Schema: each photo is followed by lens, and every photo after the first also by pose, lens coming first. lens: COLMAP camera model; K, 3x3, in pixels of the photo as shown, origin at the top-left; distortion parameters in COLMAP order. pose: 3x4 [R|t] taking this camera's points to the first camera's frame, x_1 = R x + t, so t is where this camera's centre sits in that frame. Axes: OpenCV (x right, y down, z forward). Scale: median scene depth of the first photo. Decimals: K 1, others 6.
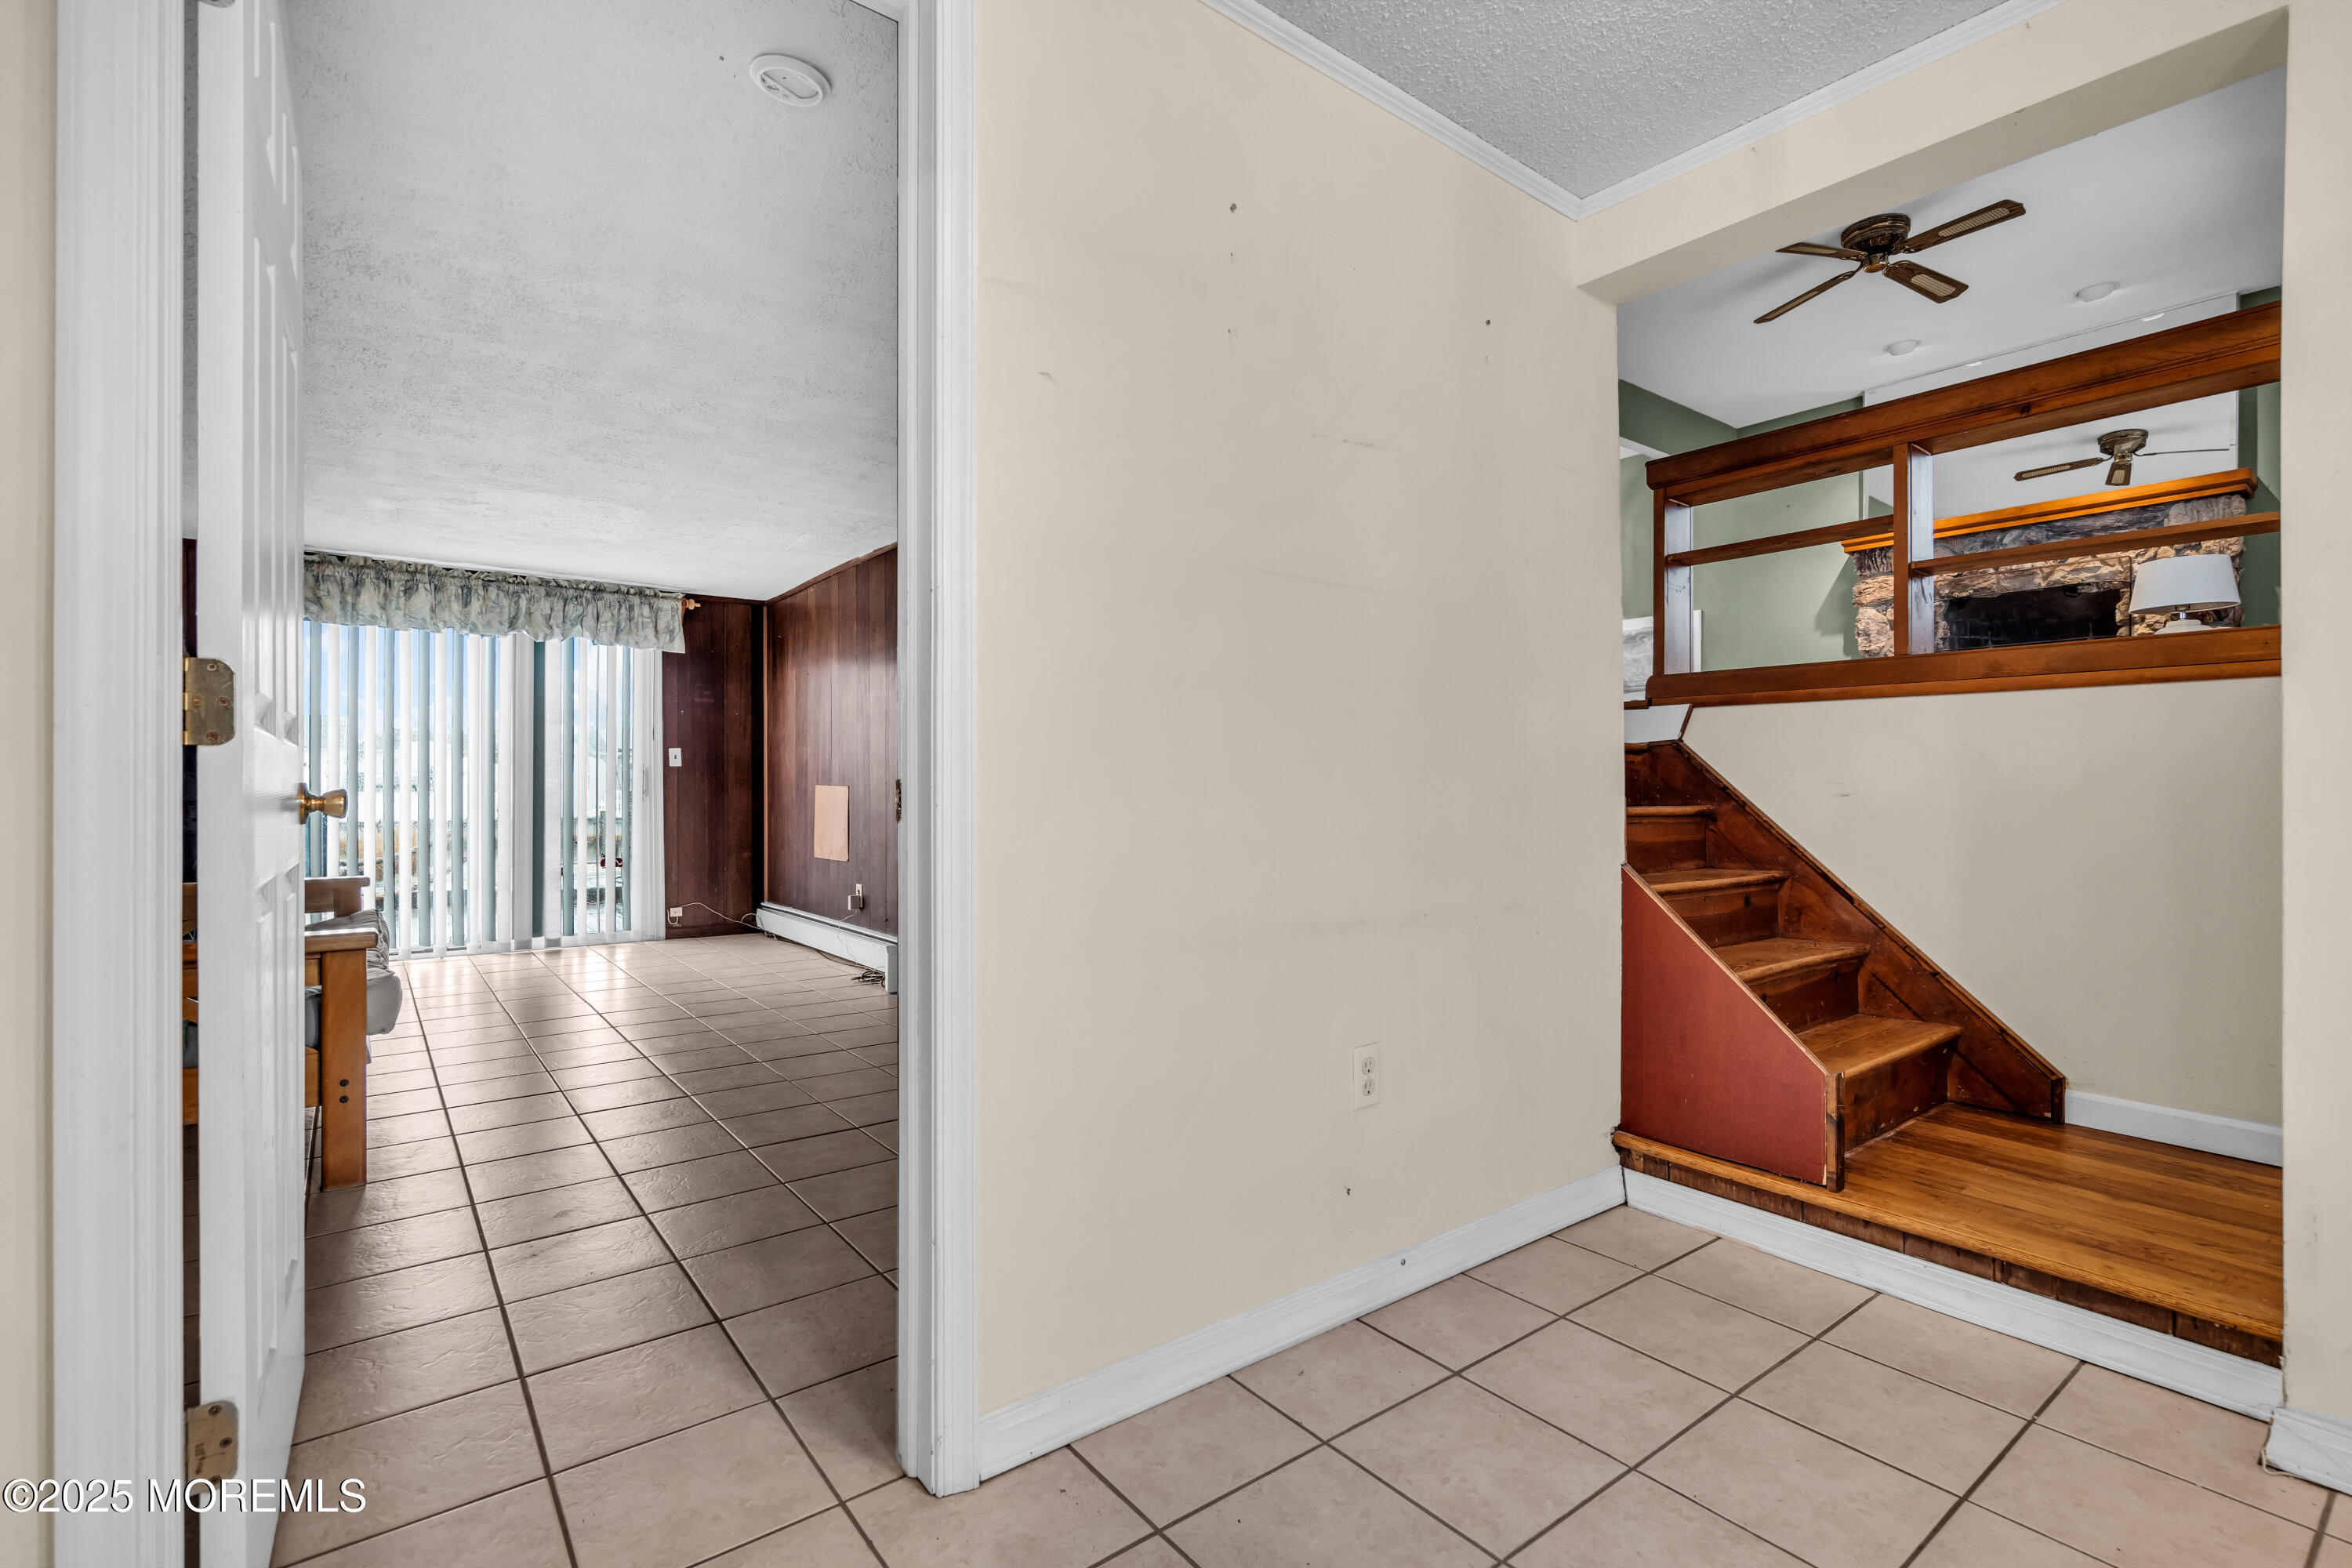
lens RADIAL K [[1074.4, 0, 1168.1], [0, 1074.4, 792.5], [0, 0, 1]] dist [-0.005526, 0.002439]
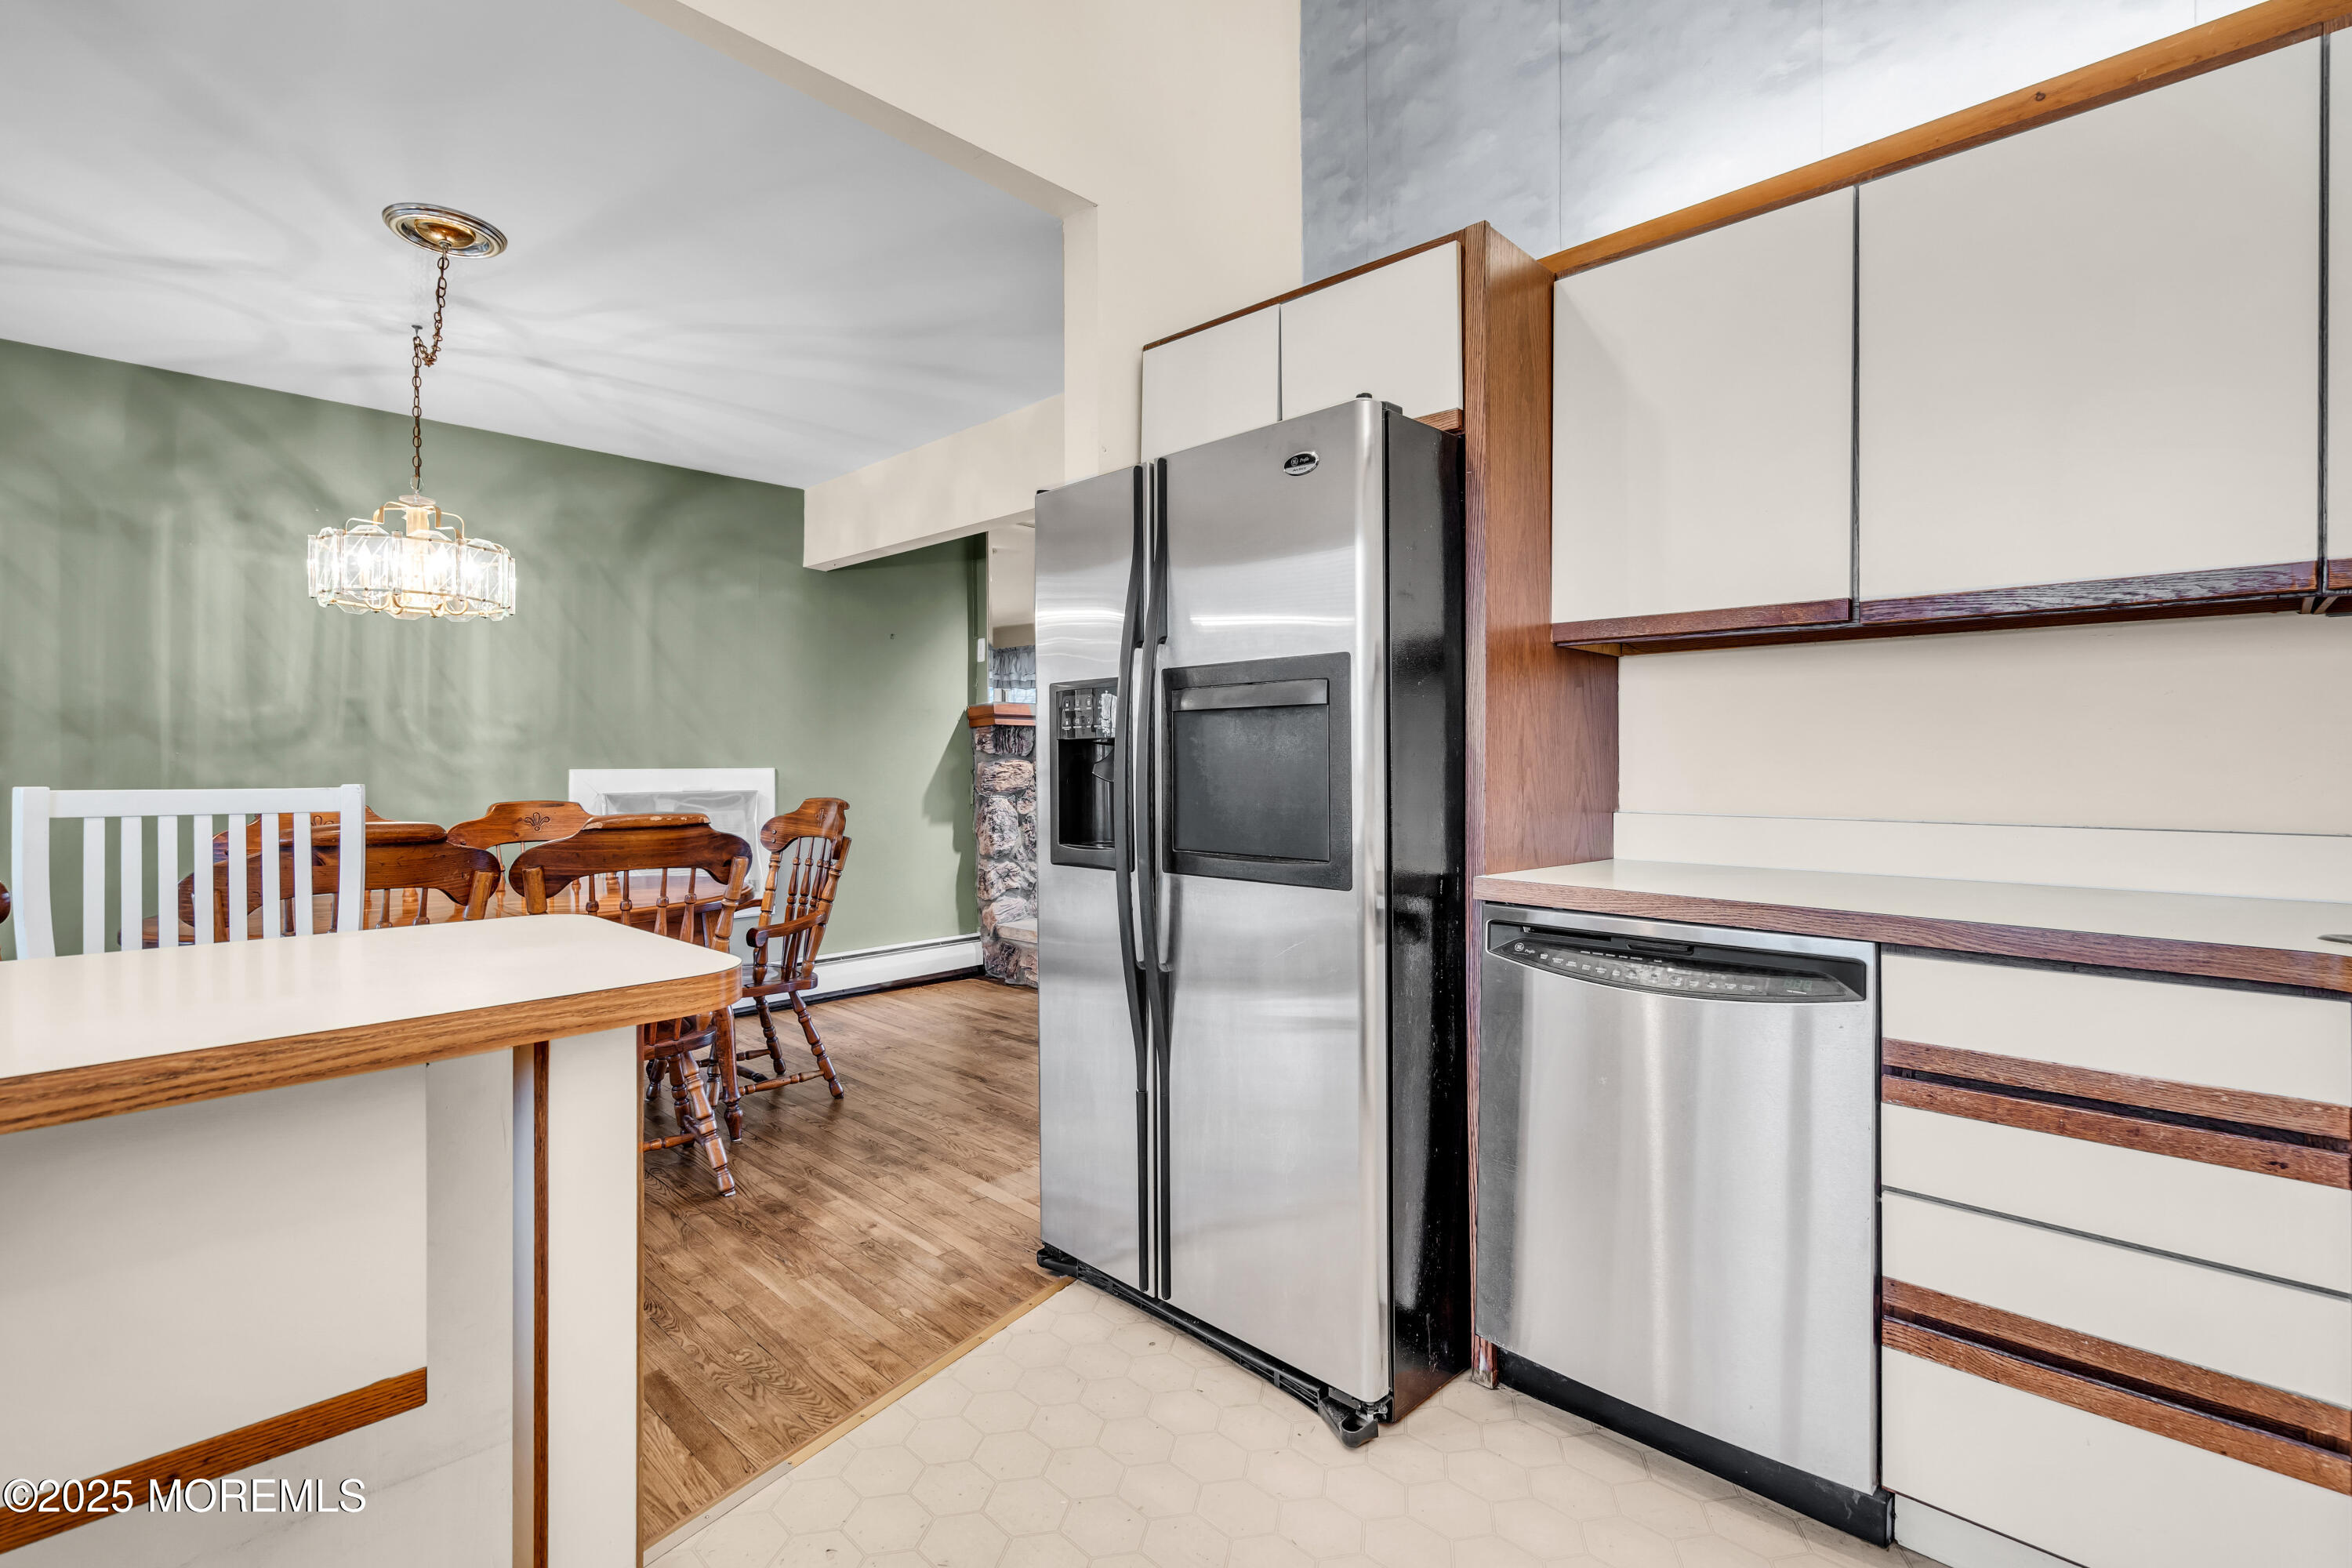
lens RADIAL K [[1074.4, 0, 1177.8], [0, 1074.4, 761.7], [0, 0, 1]] dist [-0.005526, 0.002439]
pose [[-0.142703, 0.000985, 0.989765, -0.048414], [0.002758, 0.999996, -0.000598, -0.061608], [-0.989762, 0.002644, -0.142706, 0.306952]]
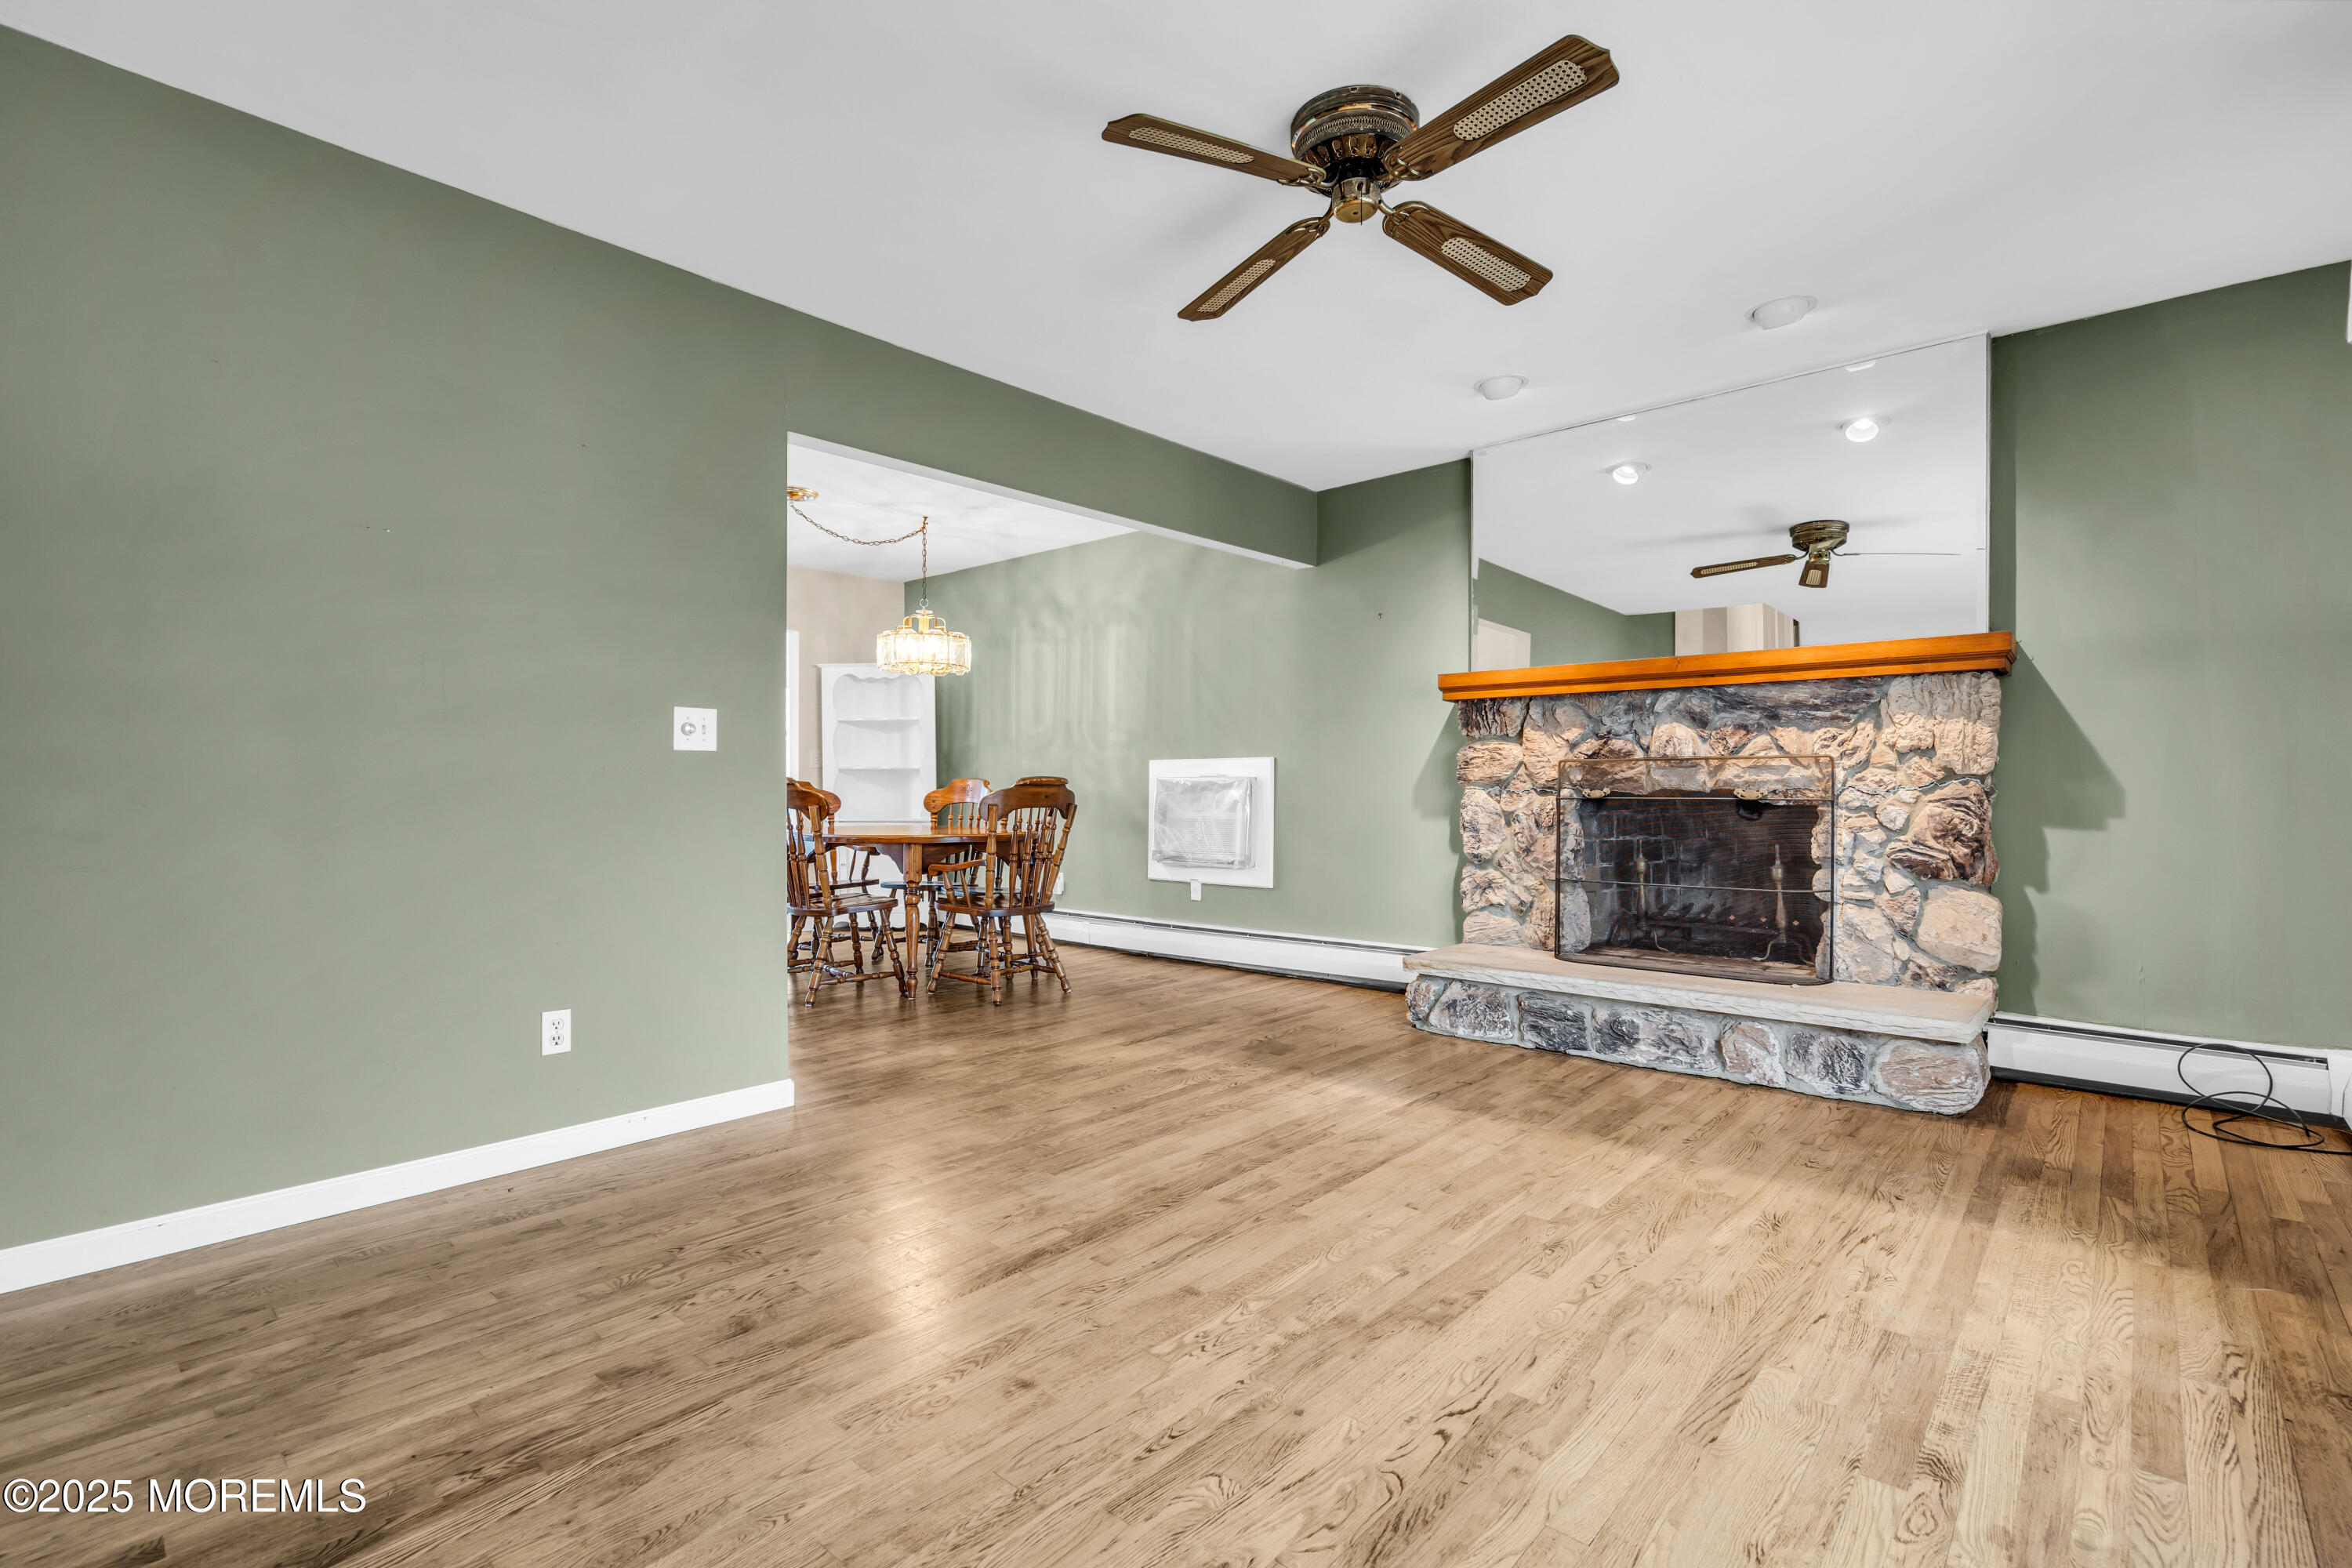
lens RADIAL K [[1074.4, 0, 1180.5], [0, 1074.4, 786.5], [0, 0, 1]] dist [-0.005526, 0.002439]
pose [[0.981425, -0.002028, 0.191836, 0.110787], [0.002214, 0.999997, -0.000756, -0.053975], [-0.191834, 0.001167, 0.981427, 0.125447]]
